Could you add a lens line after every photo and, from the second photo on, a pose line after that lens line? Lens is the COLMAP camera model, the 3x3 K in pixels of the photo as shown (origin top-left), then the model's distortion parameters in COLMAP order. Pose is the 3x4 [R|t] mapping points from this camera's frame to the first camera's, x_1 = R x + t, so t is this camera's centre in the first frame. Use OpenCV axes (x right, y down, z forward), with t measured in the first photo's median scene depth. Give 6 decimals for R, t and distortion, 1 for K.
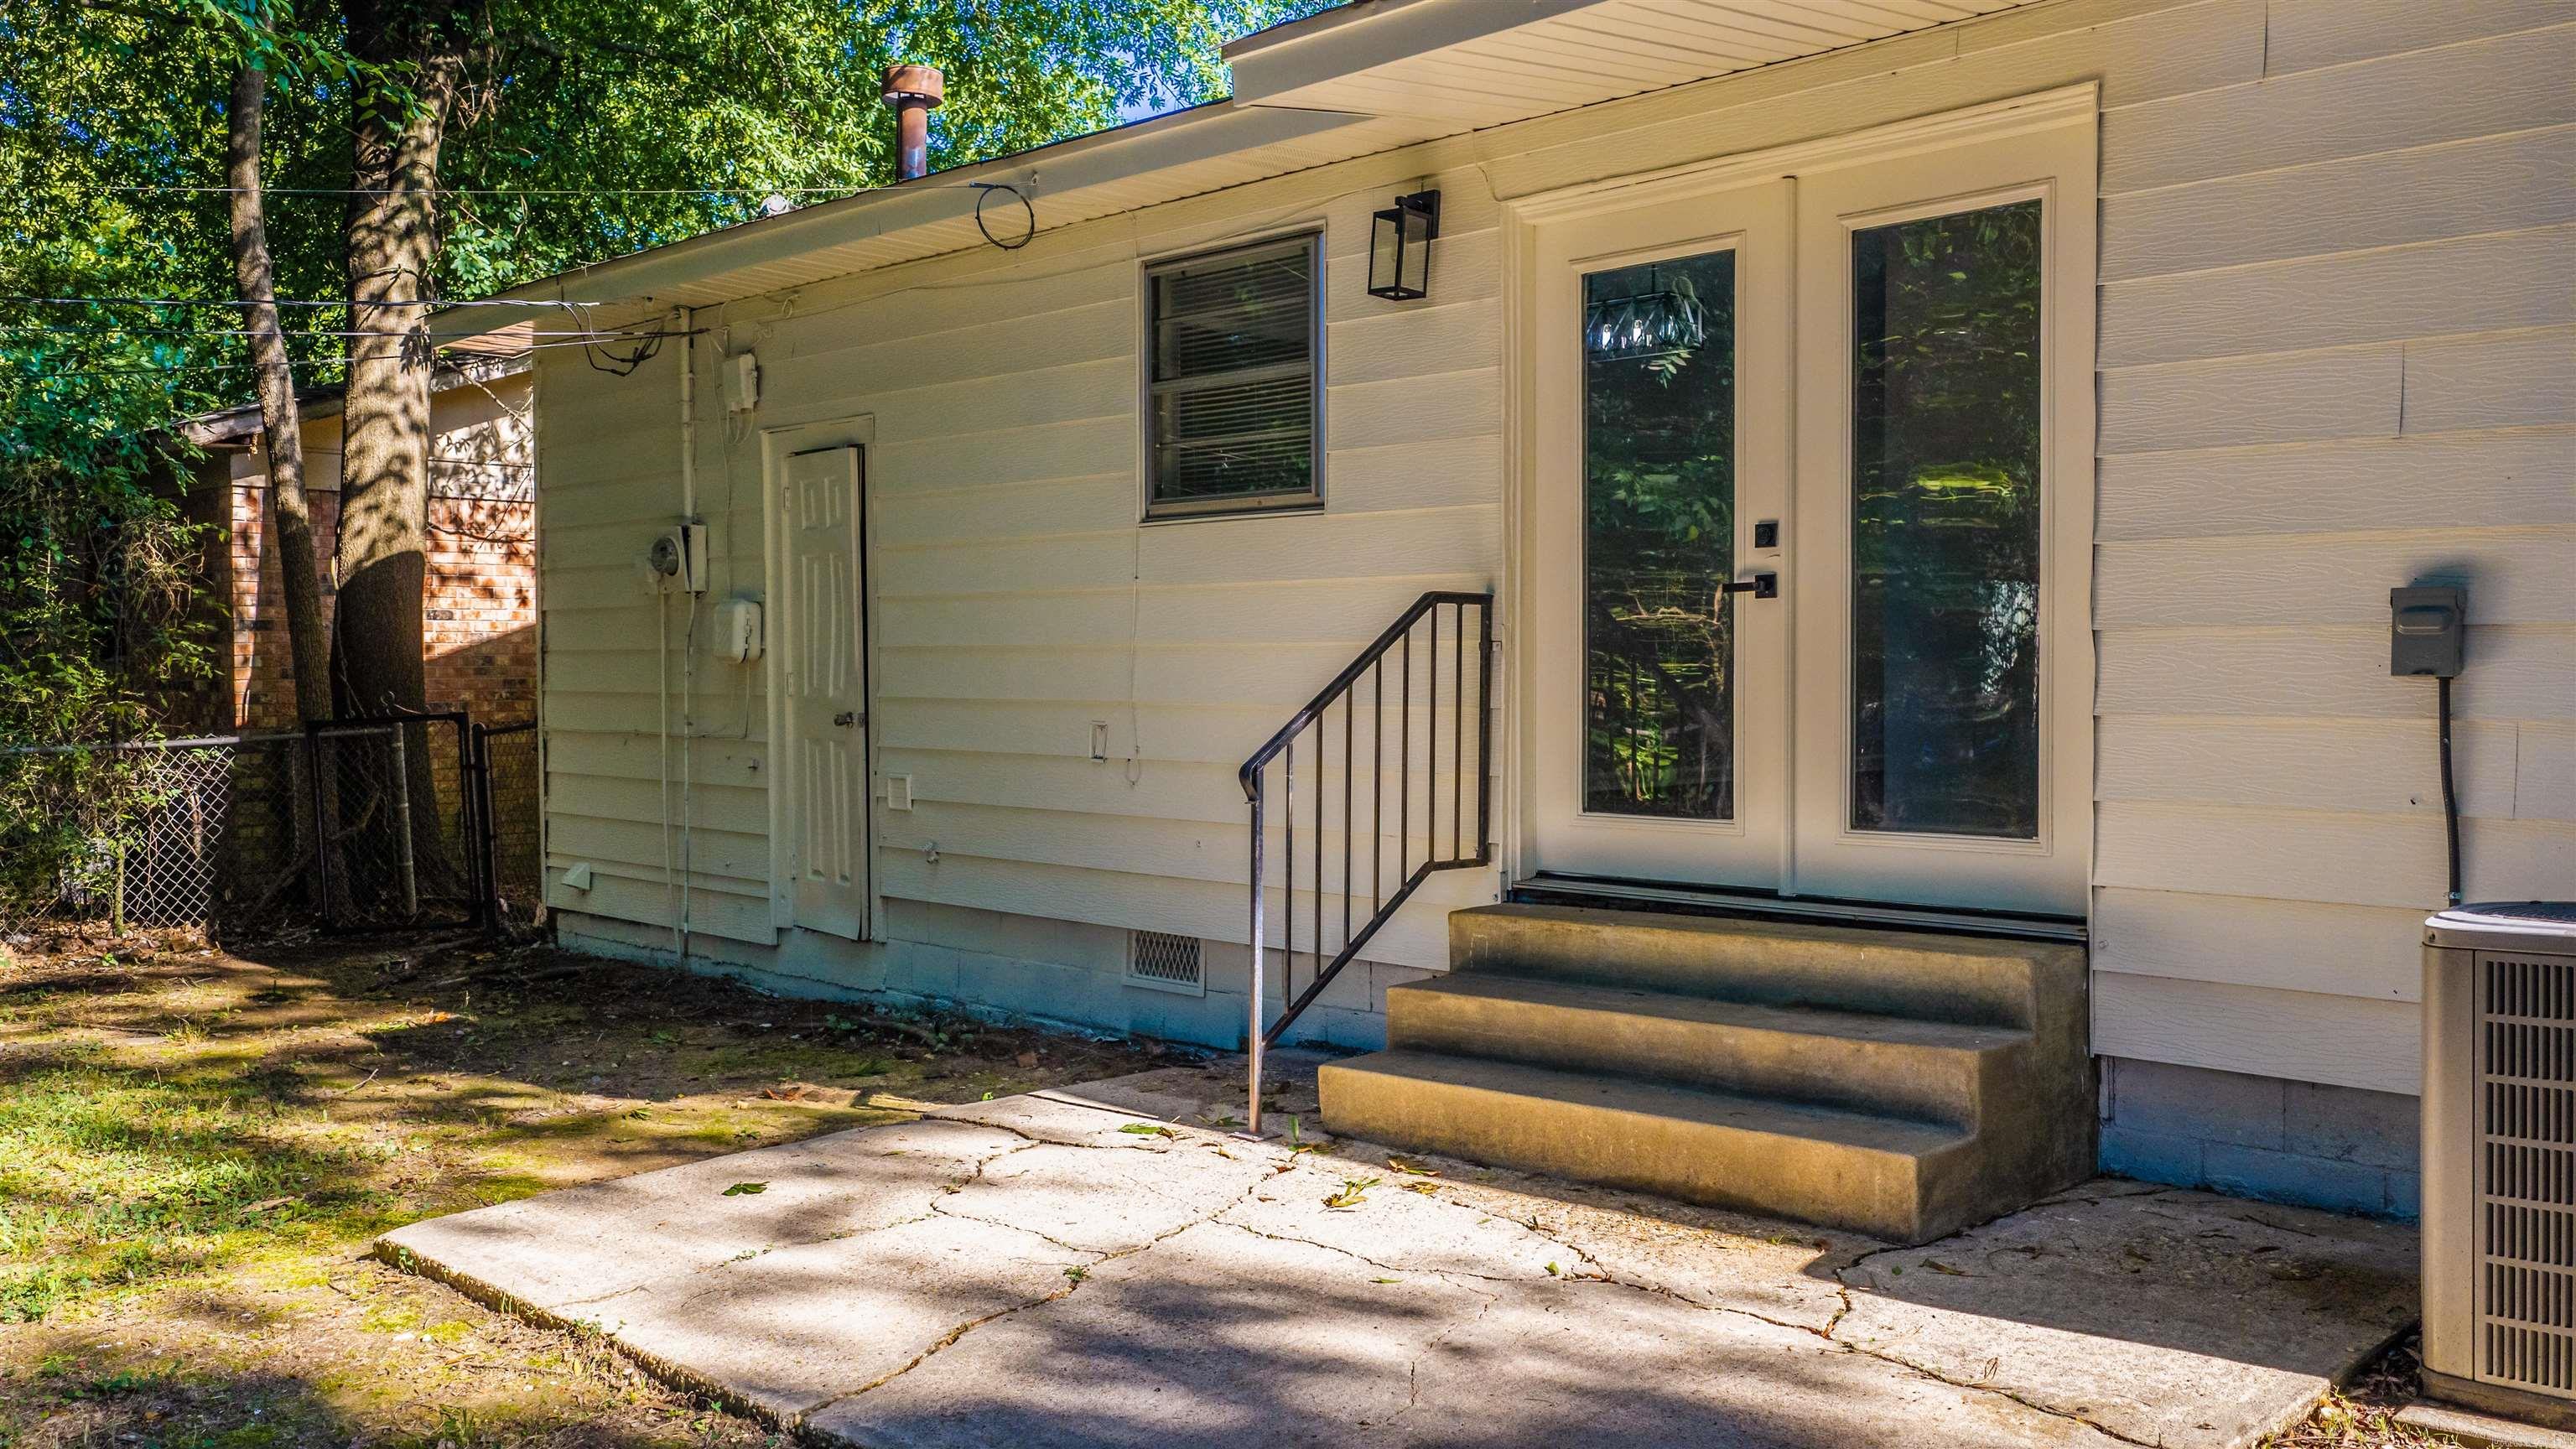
lens RADIAL K [[2150.2, 0, 1291.6], [0, 2150.2, 720.8], [0, 0, 1]] dist [0.008244, -0.016521]
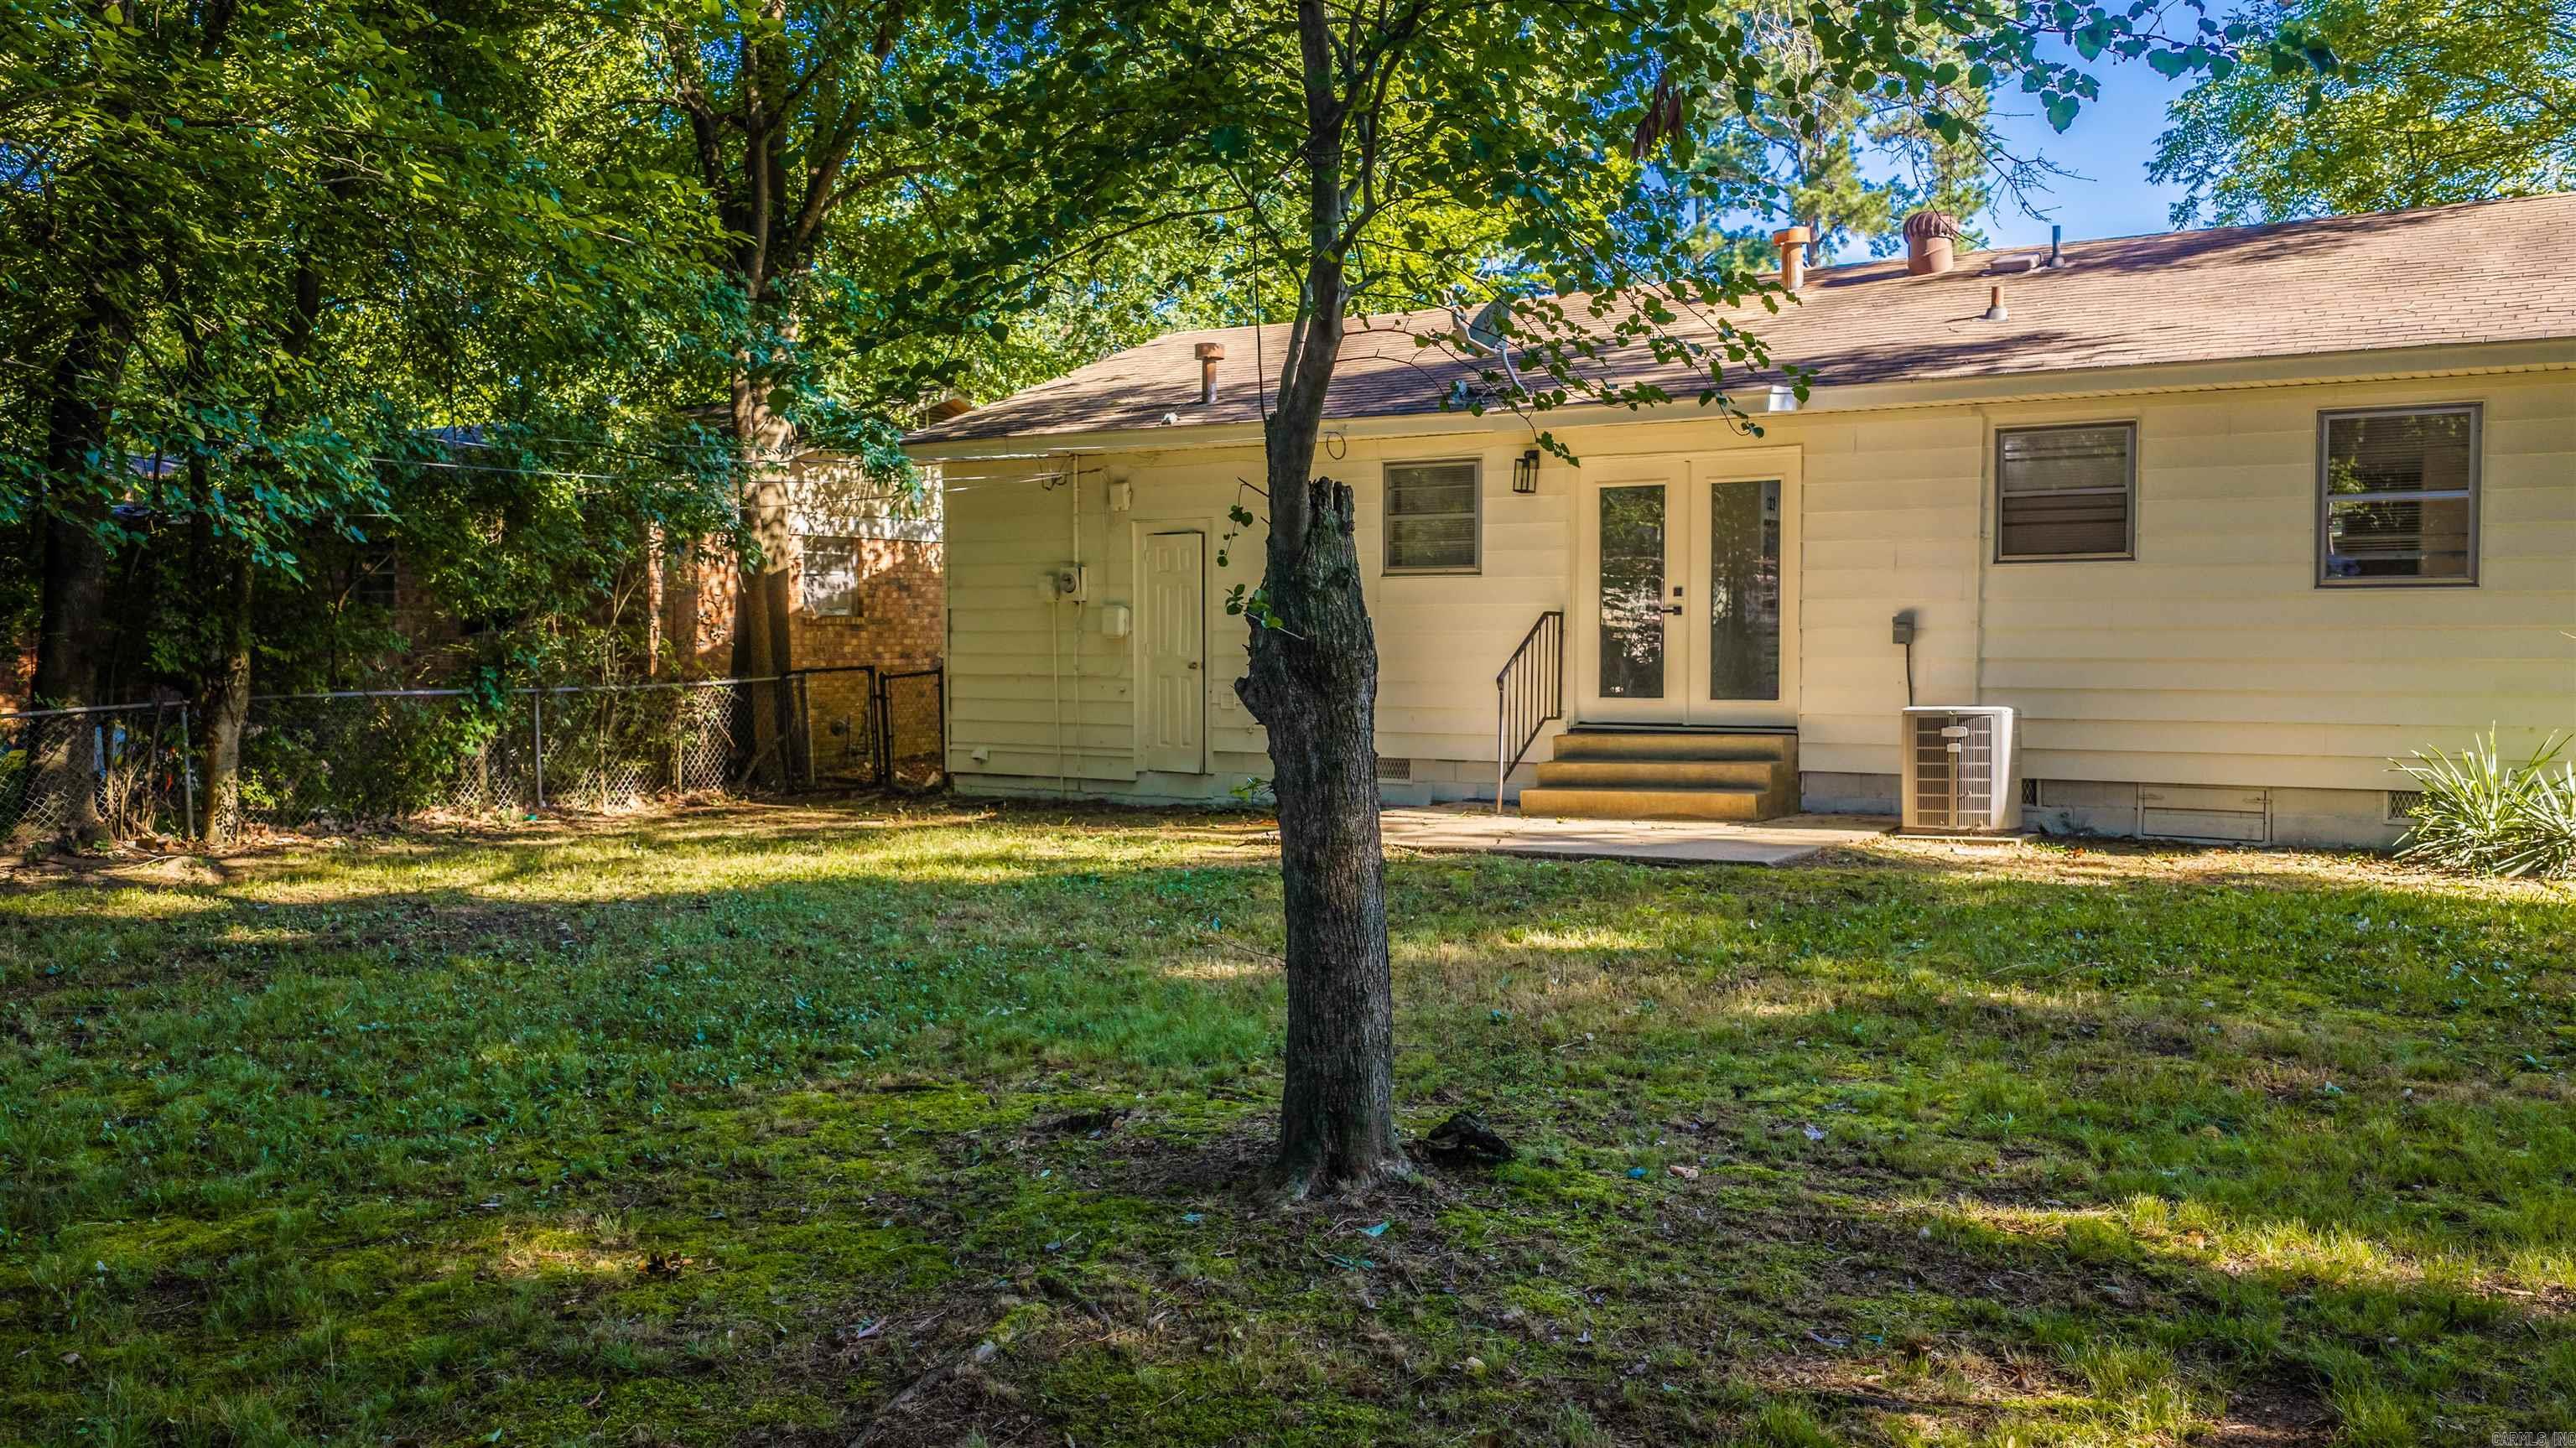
lens RADIAL K [[2150.1, 0, 1286.0], [0, 2150.1, 725.2], [0, 0, 1]] dist [0.008244, -0.016521]
pose [[0.977747, -0.009052, 0.209591, -0.794618], [0.005293, 0.999815, 0.018491, 0.027476], [-0.209720, -0.016970, 0.977614, -1.479870]]
